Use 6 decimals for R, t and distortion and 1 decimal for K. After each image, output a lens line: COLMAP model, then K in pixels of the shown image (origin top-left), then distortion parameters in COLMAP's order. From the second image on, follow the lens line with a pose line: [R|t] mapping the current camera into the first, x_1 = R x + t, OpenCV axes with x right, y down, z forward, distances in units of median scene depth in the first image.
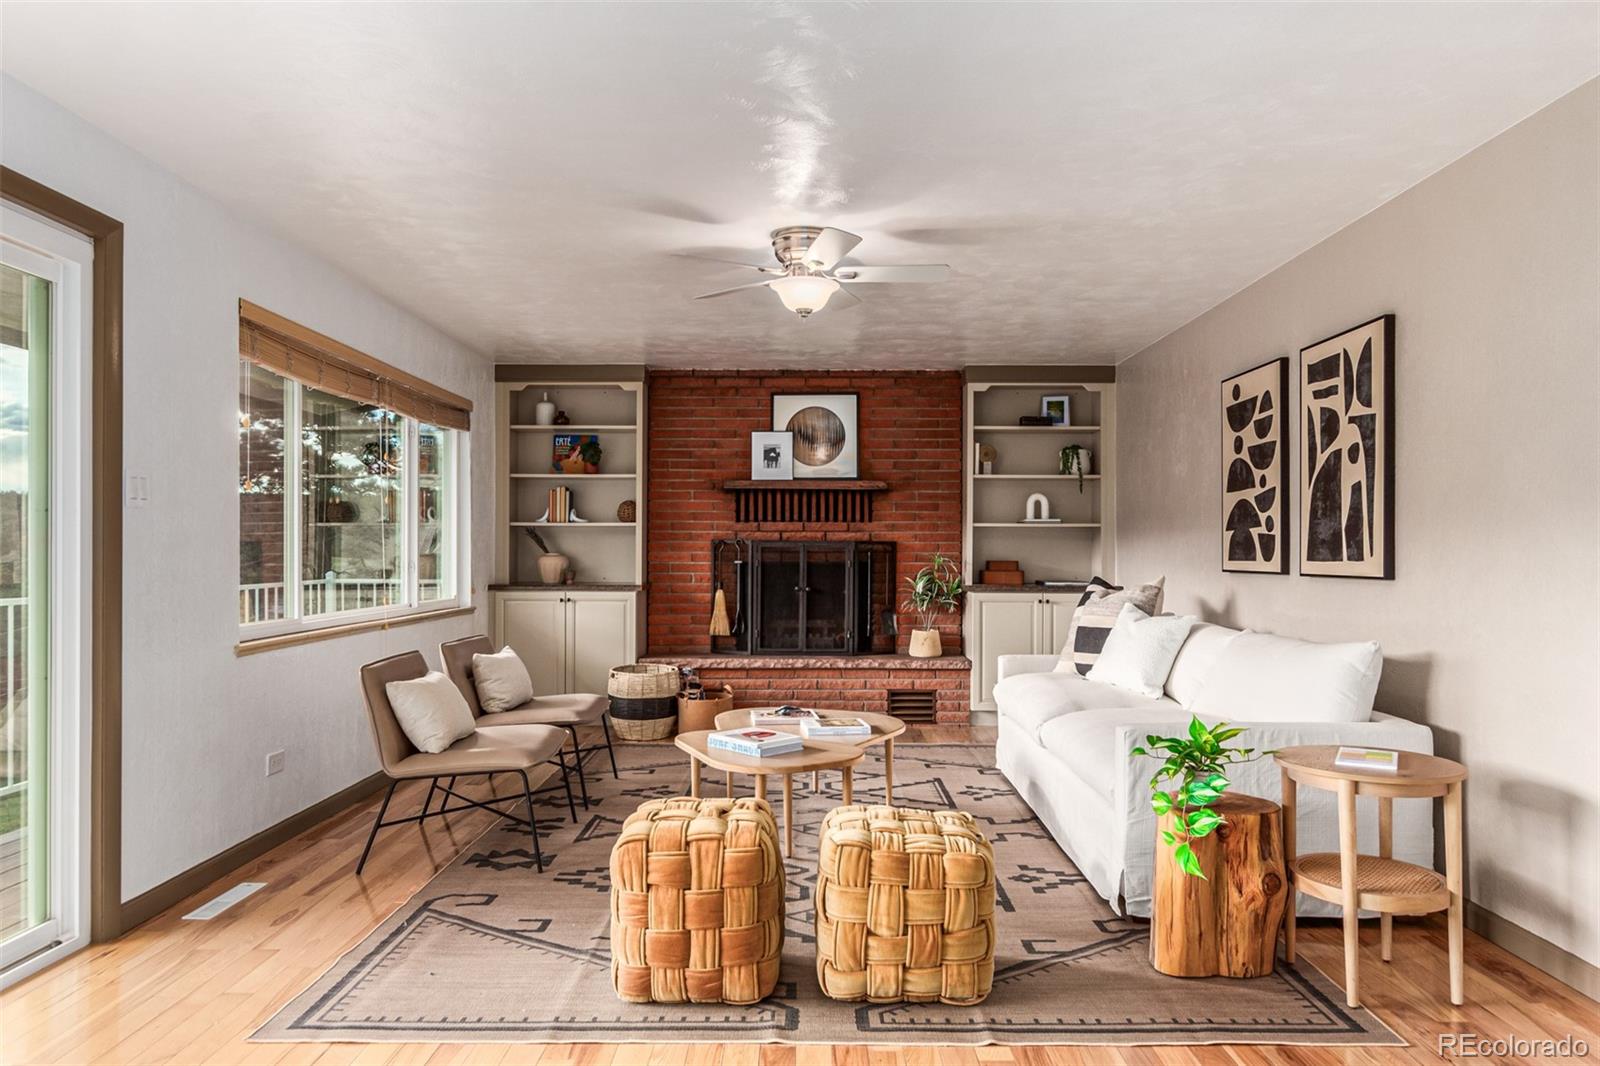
lens RADIAL K [[1026.4, 0, 803.5], [0, 1026.4, 549.8], [0, 0, 1]] dist [-0.000024, 0.006867]
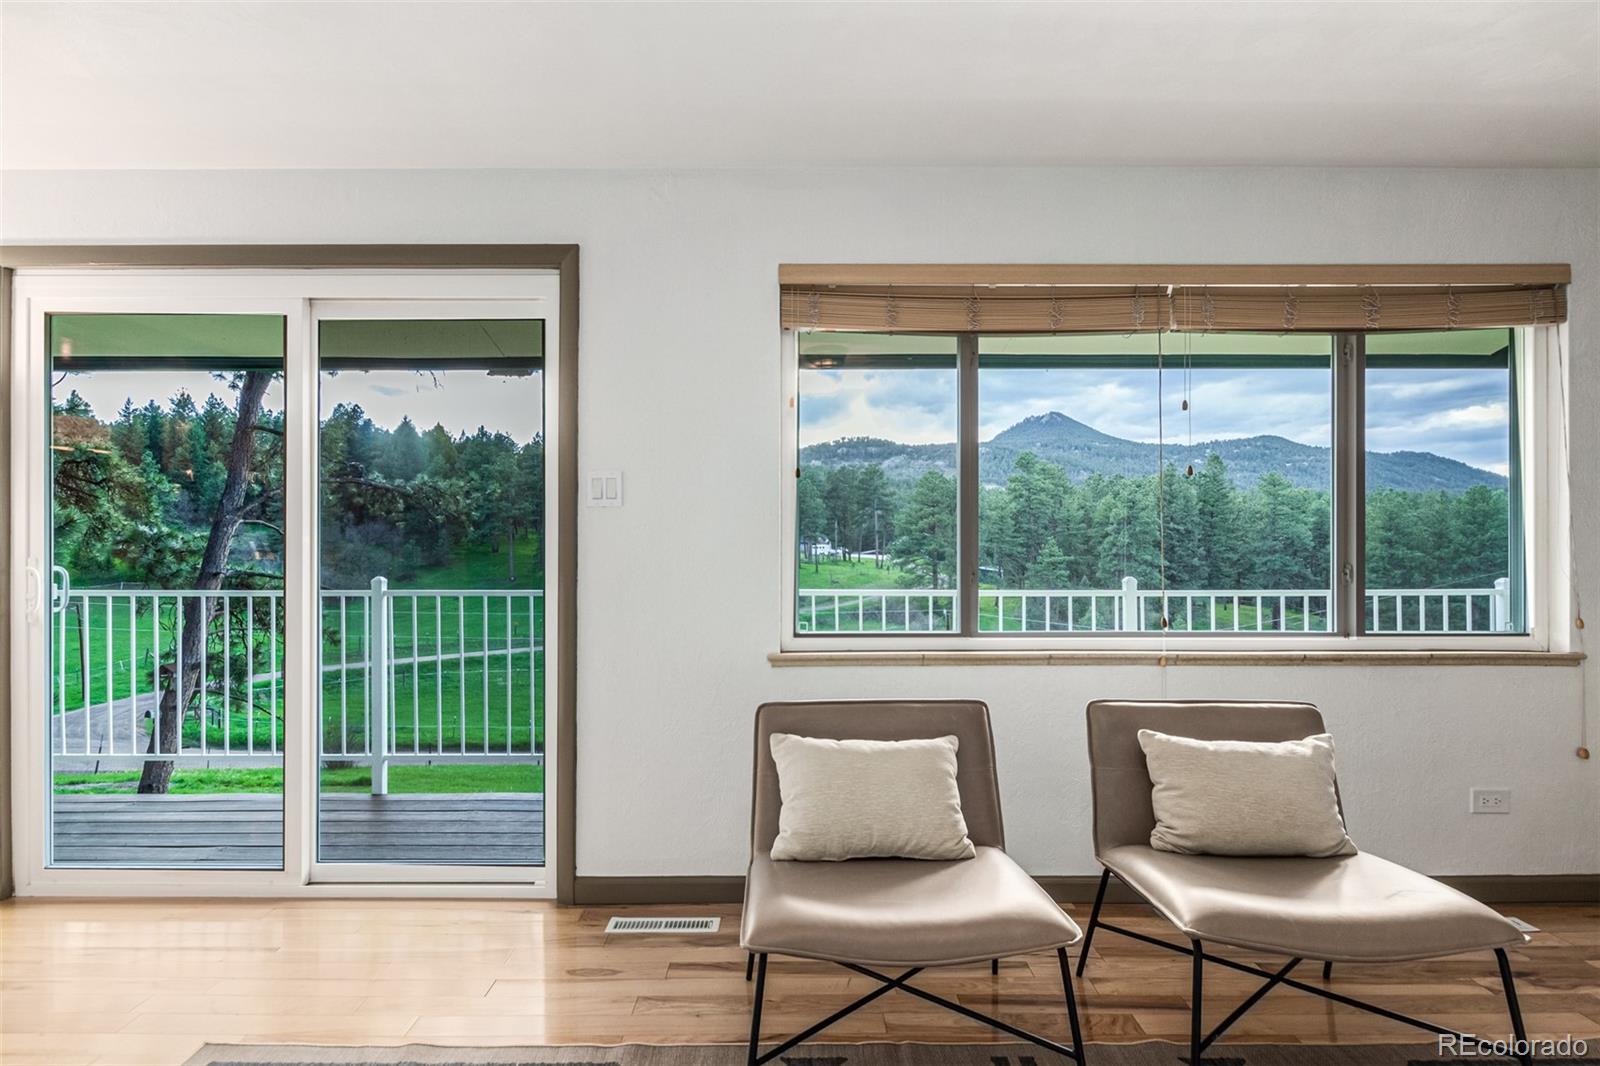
lens RADIAL K [[809.1, 0, 793.2], [0, 809.1, 546.5], [0, 0, 1]] dist [0.000320, 0.000205]
pose [[0.007242, -0.005147, -0.999961, 0.084299], [0.001182, 0.999986, -0.005138, 0.001955], [0.999973, -0.001144, 0.007248, 0.554133]]
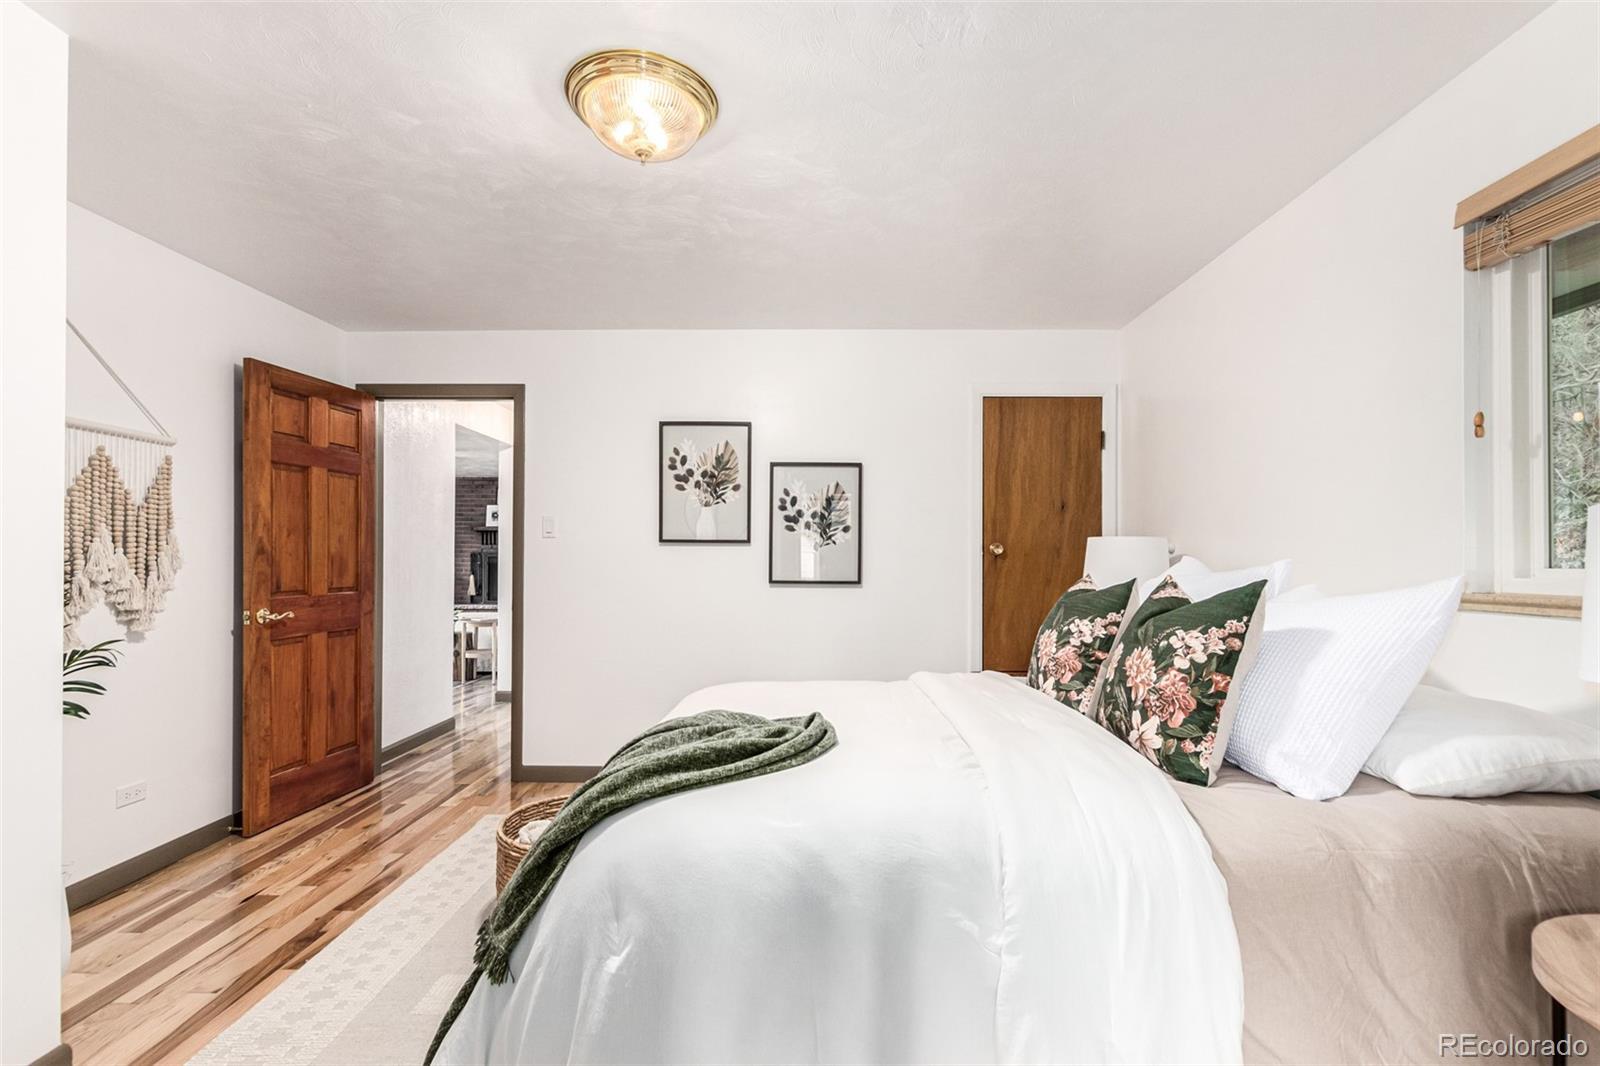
lens RADIAL K [[731.5, 0, 807.8], [0, 731.5, 535.4], [0, 0, 1]] dist [0.010119, -0.006441]
pose [[0.999943, -0.002528, -0.010371, 0.686969], [0.002380, 0.999897, -0.014180, -0.023958], [0.010406, 0.014155, 0.999846, -0.618594]]
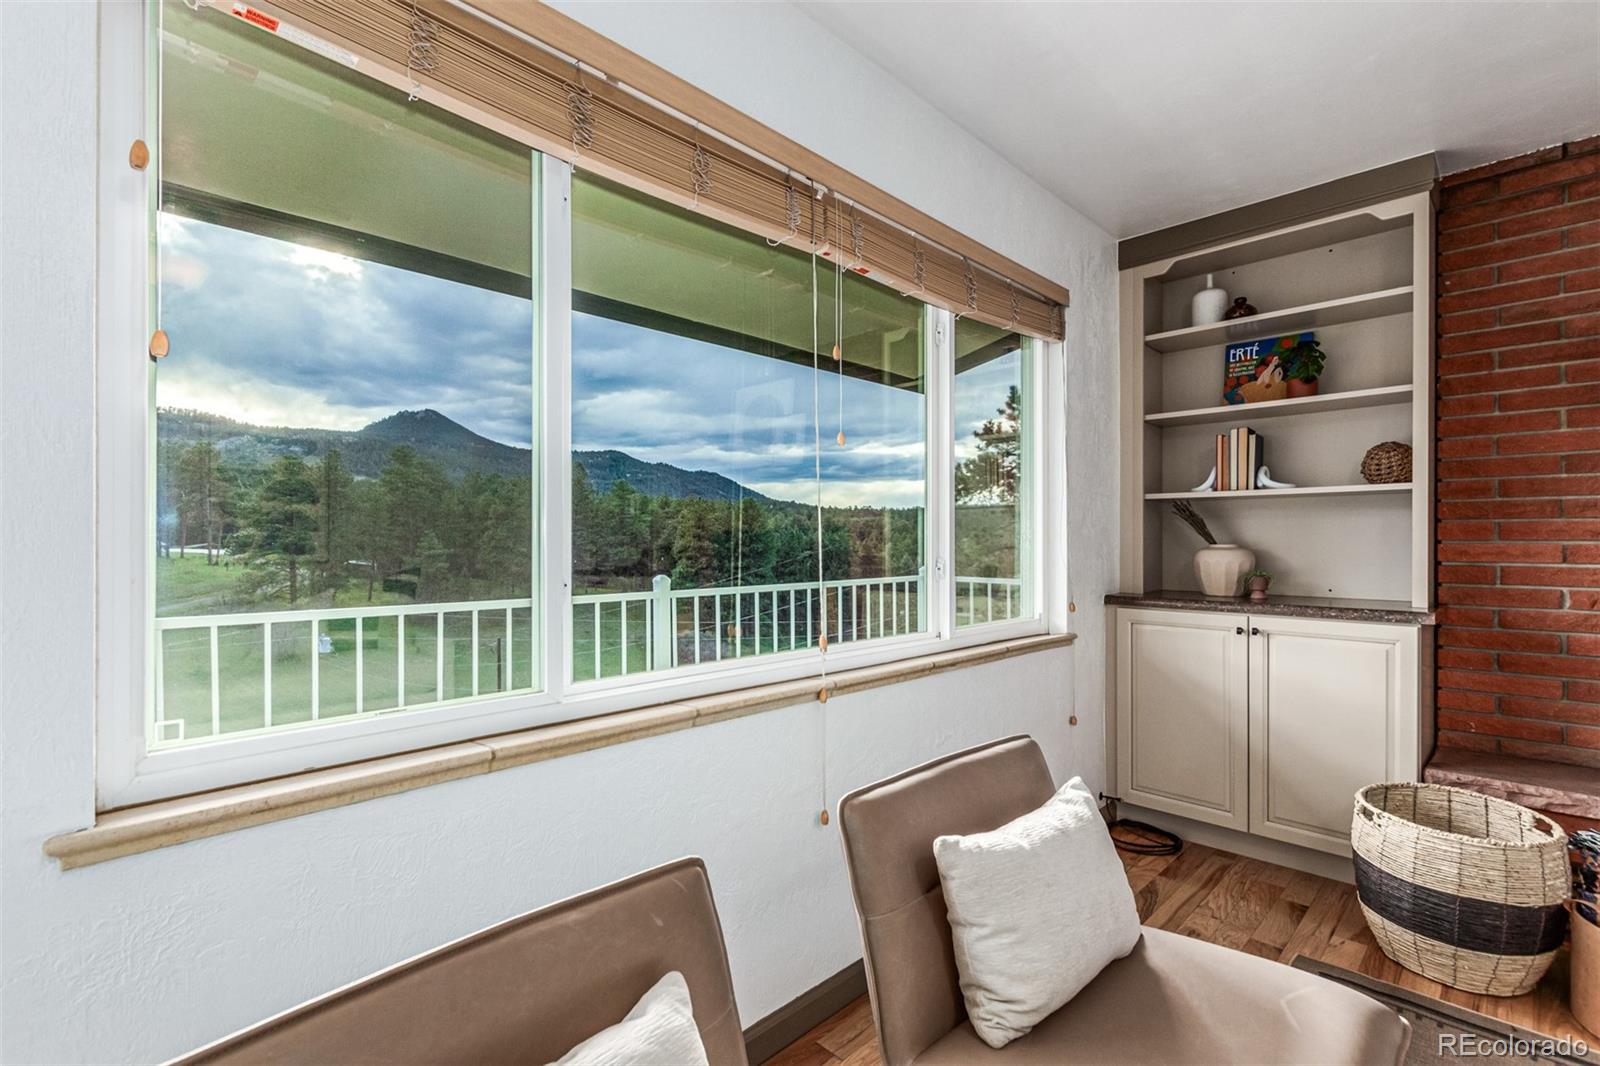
lens RADIAL K [[731.5, 0, 804.0], [0, 731.5, 542.7], [0, 0, 1]] dist [0.010119, -0.006441]
pose [[0.711457, -0.001446, -0.702728, -0.123649], [0.002169, 0.999998, 0.000139, 0.001721], [0.702726, -0.001623, 0.711459, 0.546611]]
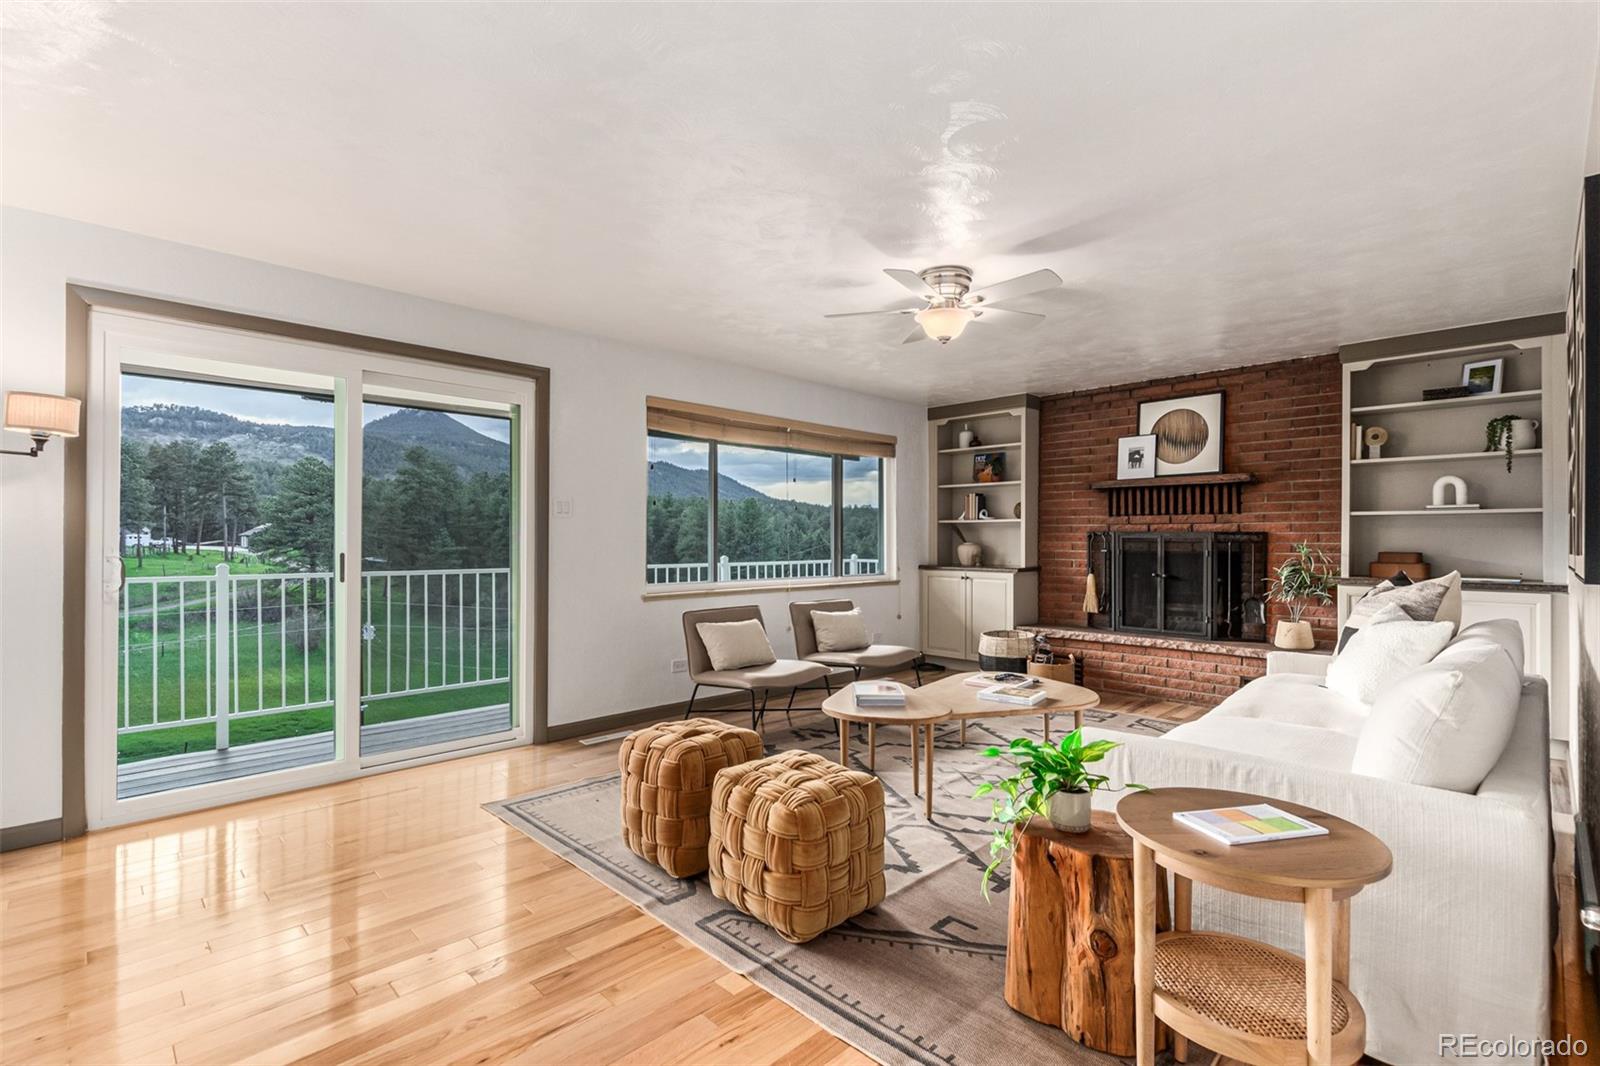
lens RADIAL K [[731.5, 0, 802.7], [0, 731.5, 540.8], [0, 0, 1]] dist [0.010119, -0.006441]
pose [[0.710156, -0.000438, -0.704044, 0.283148], [0.000293, 1.000000, -0.000327, 0.000763], [0.704044, 0.000026, 0.710156, 0.167059]]
